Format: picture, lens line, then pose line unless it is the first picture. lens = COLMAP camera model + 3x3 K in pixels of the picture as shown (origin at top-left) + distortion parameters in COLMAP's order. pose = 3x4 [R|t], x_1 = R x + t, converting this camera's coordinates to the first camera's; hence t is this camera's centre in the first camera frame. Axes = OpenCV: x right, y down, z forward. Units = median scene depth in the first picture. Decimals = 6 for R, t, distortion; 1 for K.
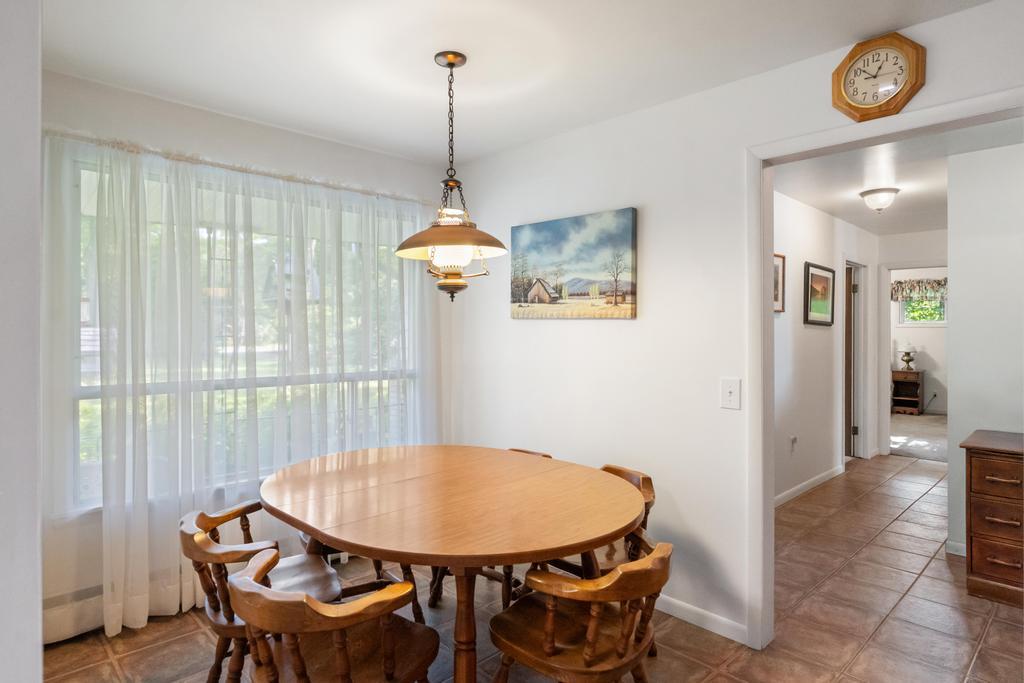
lens RADIAL K [[568.2, 0, 515.7], [0, 568.2, 332.7], [0, 0, 1]] dist [0.001852, 0.000225]
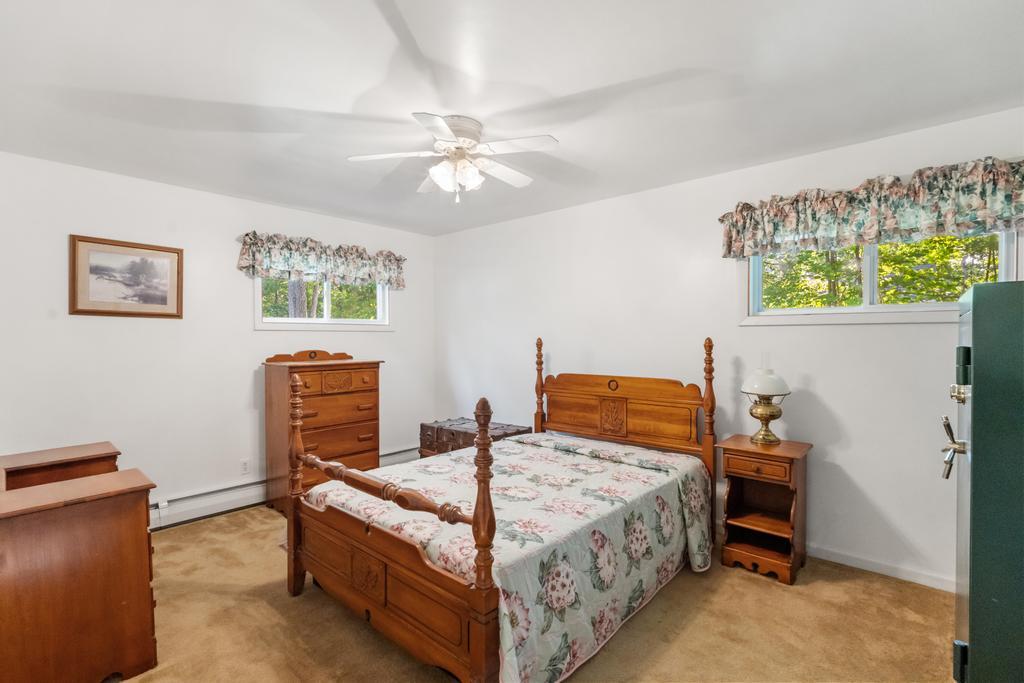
lens RADIAL K [[489.9, 0, 510.6], [0, 489.9, 343.7], [0, 0, 1]] dist [-0.003723, 0.000994]
pose [[0.996537, -0.001051, 0.083139, 0.501145], [-0.000002, 0.999920, 0.012673, -0.002285], [-0.083146, -0.012629, 0.996457, 0.703008]]
